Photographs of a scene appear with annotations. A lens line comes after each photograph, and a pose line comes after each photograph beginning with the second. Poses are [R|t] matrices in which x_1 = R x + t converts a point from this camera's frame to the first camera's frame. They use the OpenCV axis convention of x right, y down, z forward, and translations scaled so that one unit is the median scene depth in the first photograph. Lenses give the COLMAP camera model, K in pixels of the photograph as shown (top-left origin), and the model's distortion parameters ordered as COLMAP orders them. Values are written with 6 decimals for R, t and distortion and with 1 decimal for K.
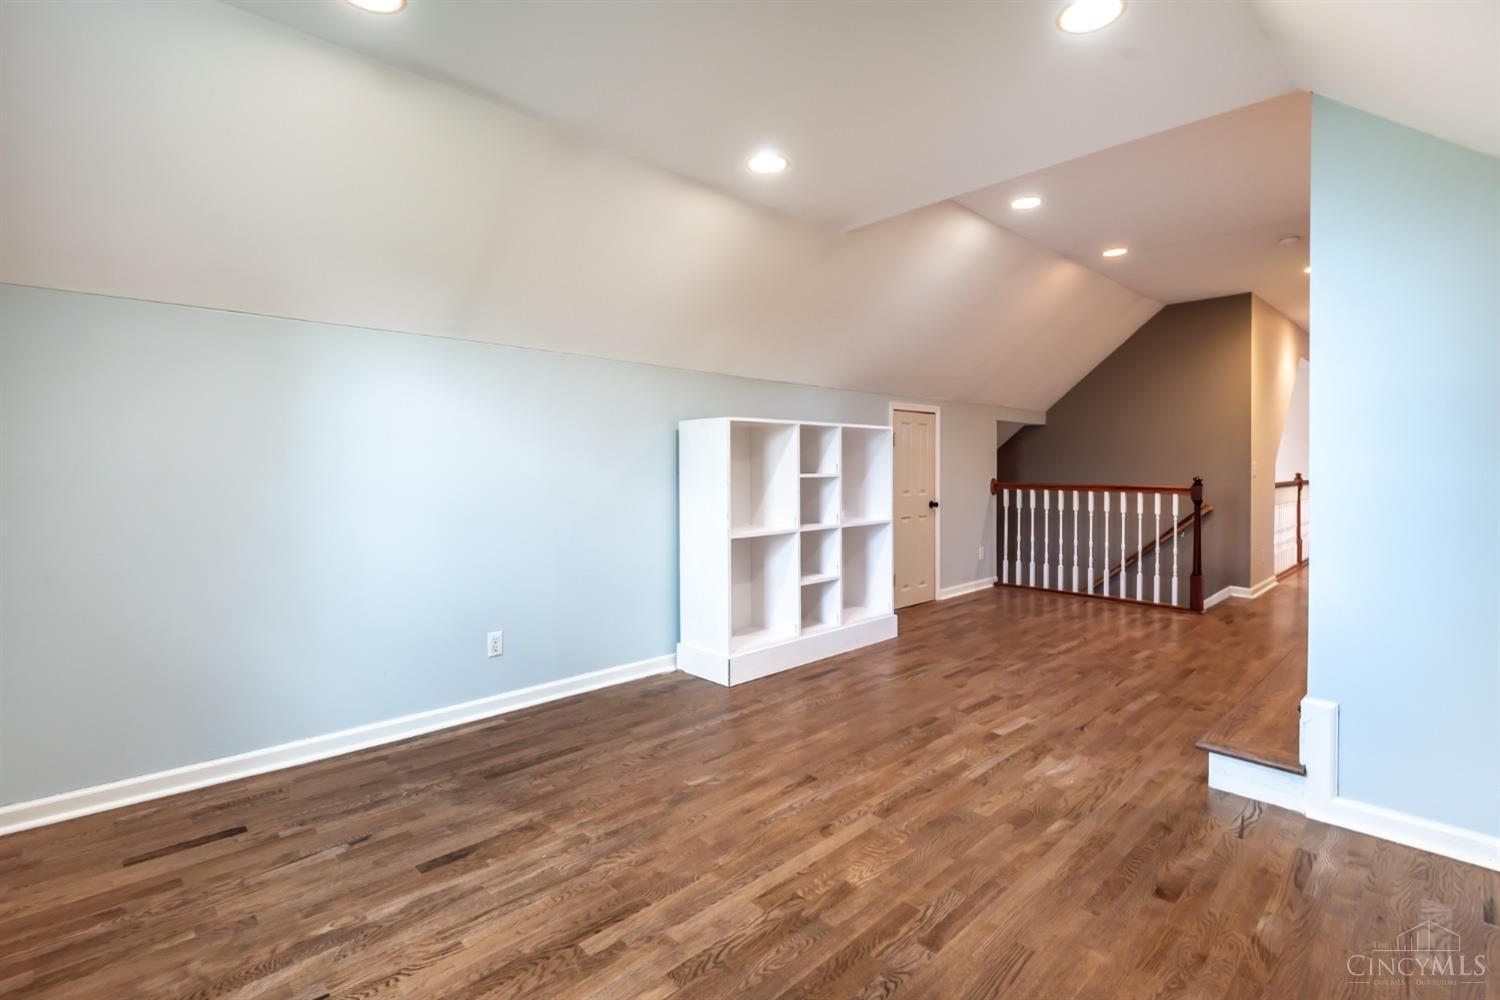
lens RADIAL K [[696.4, 0, 760.5], [0, 696.4, 474.1], [0, 0, 1]] dist [0.018750, -0.001196]
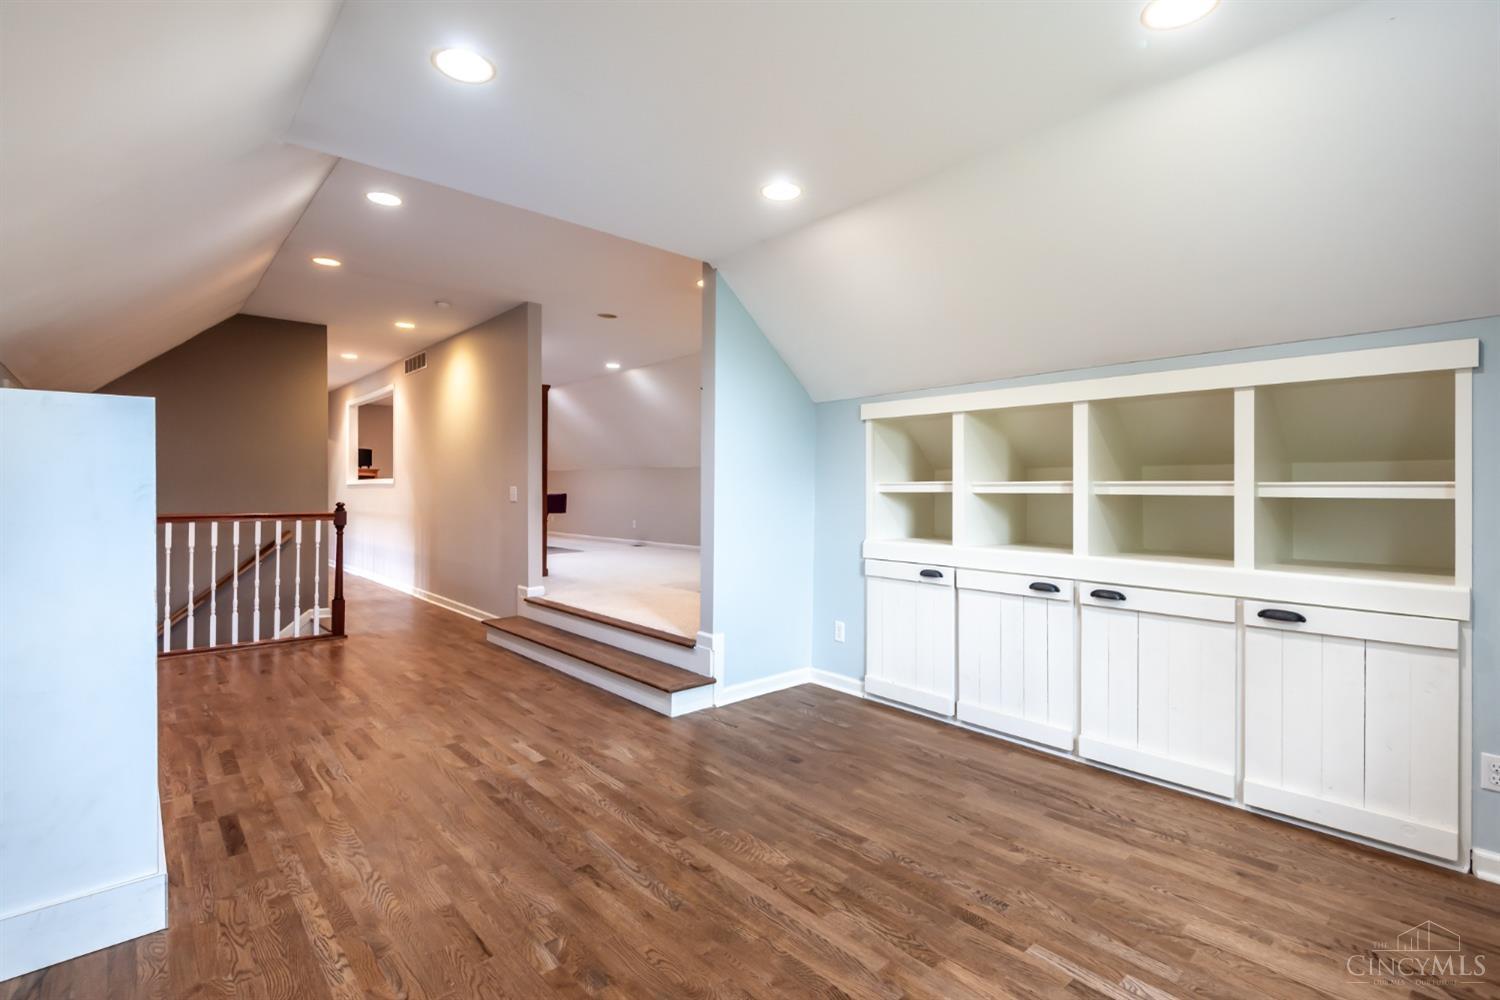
lens RADIAL K [[696.4, 0, 751.2], [0, 696.4, 489.9], [0, 0, 1]] dist [0.018750, -0.001196]
pose [[0.039951, -0.002662, 0.999198, -0.684775], [0.007828, 0.999967, 0.002351, -0.020472], [-0.999171, 0.007728, 0.039970, 0.682176]]
